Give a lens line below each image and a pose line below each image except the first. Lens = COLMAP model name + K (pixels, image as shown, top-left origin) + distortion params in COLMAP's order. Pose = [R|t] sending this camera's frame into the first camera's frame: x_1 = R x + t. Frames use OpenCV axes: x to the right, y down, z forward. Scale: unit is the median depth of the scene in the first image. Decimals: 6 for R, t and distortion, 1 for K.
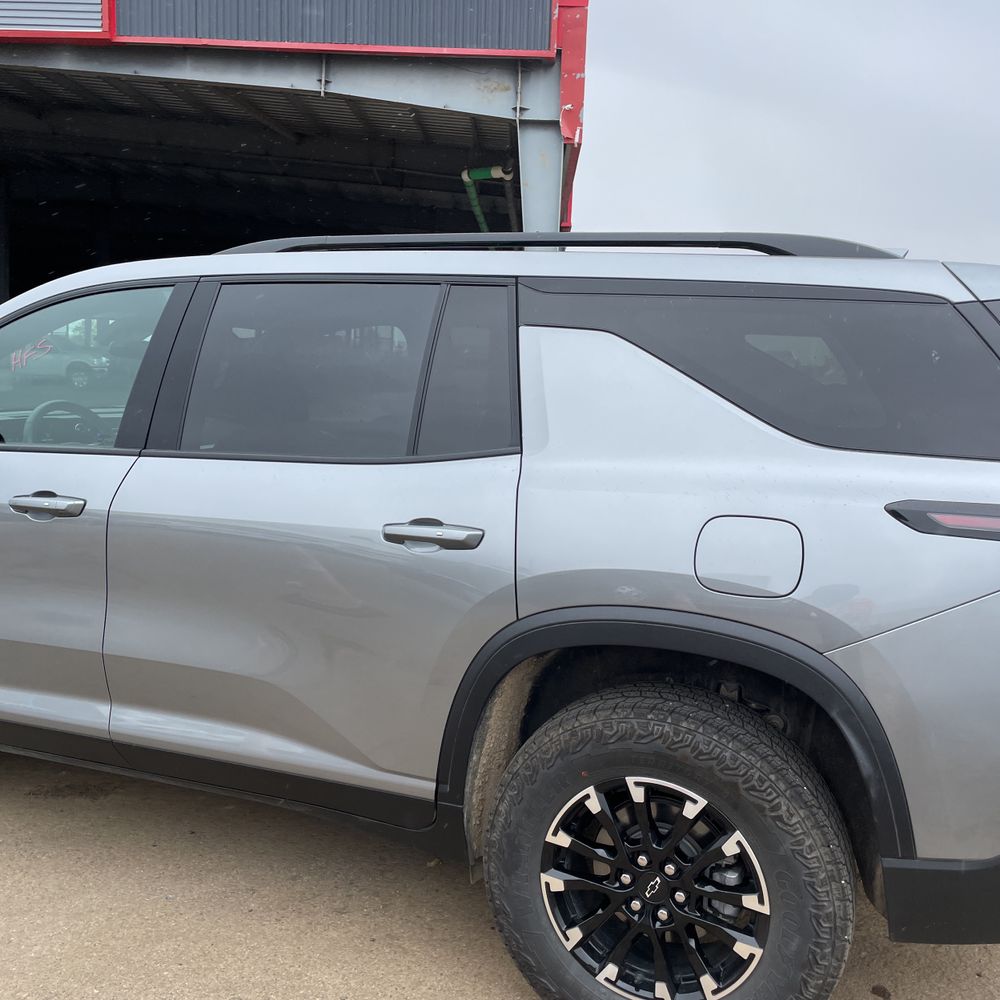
lens RADIAL K [[1005.5, 0, 505.8], [0, 1005.5, 484.8], [0, 0, 1]] dist [0.100945, -0.142468]
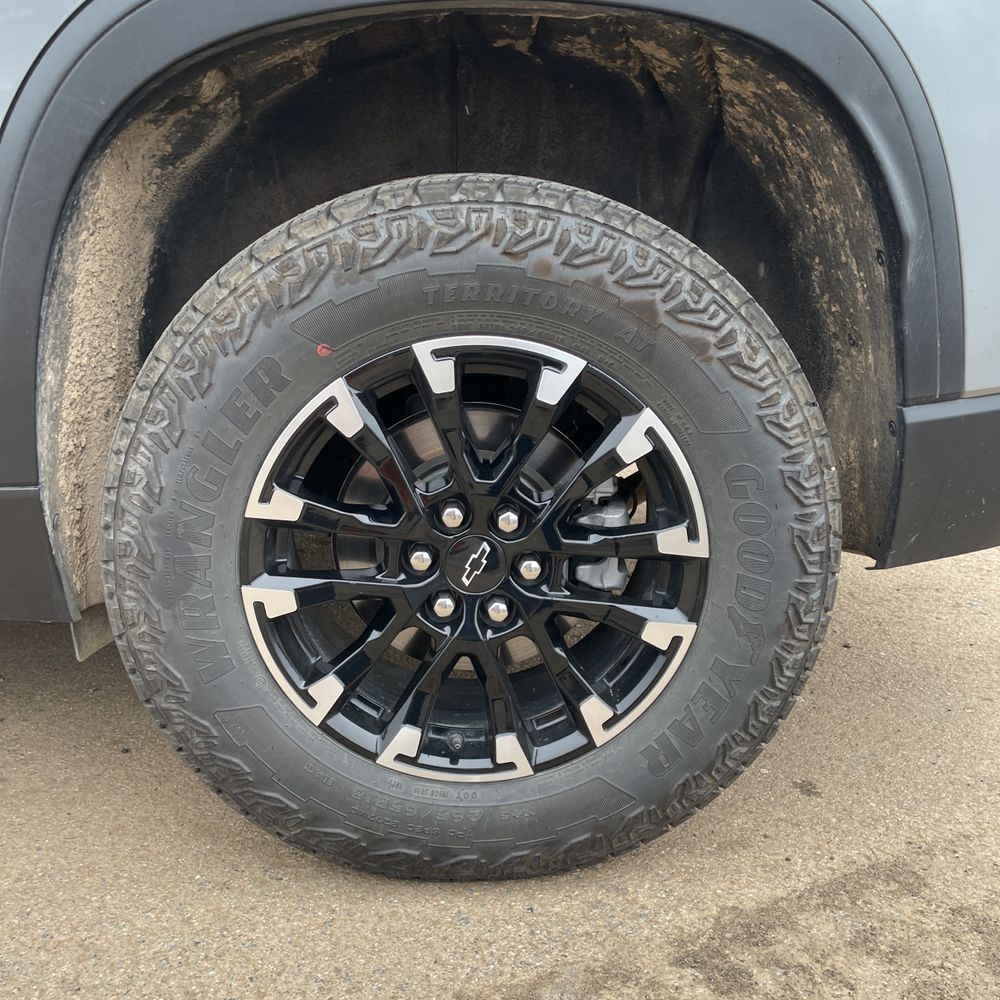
lens RADIAL K [[1042.3, 0, 491.7], [0, 1042.3, 513.1], [0, 0, 1]] dist [0.105299, -0.167365]
pose [[0.908627, -0.141691, 0.392836, -0.046862], [0.074480, 0.980583, 0.181413, 0.268391], [-0.410913, -0.135578, 0.901537, 0.517120]]
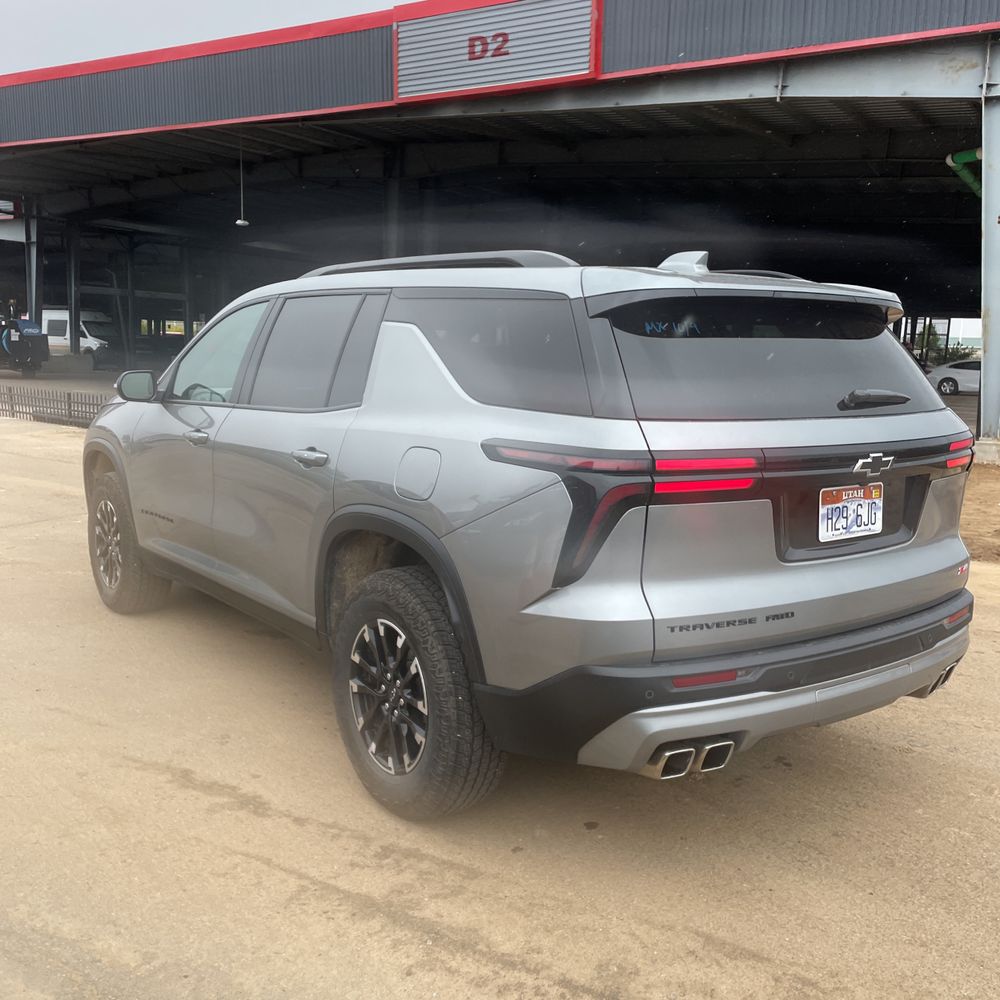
lens RADIAL K [[1013.9, 0, 498.0], [0, 1013.9, 494.7], [0, 0, 1]] dist [0.085475, -0.116157]
pose [[0.853873, 0.064576, -0.516460, 1.001375], [-0.061410, 0.997842, 0.023236, 0.054101], [0.516846, 0.011875, 0.855996, -0.202432]]
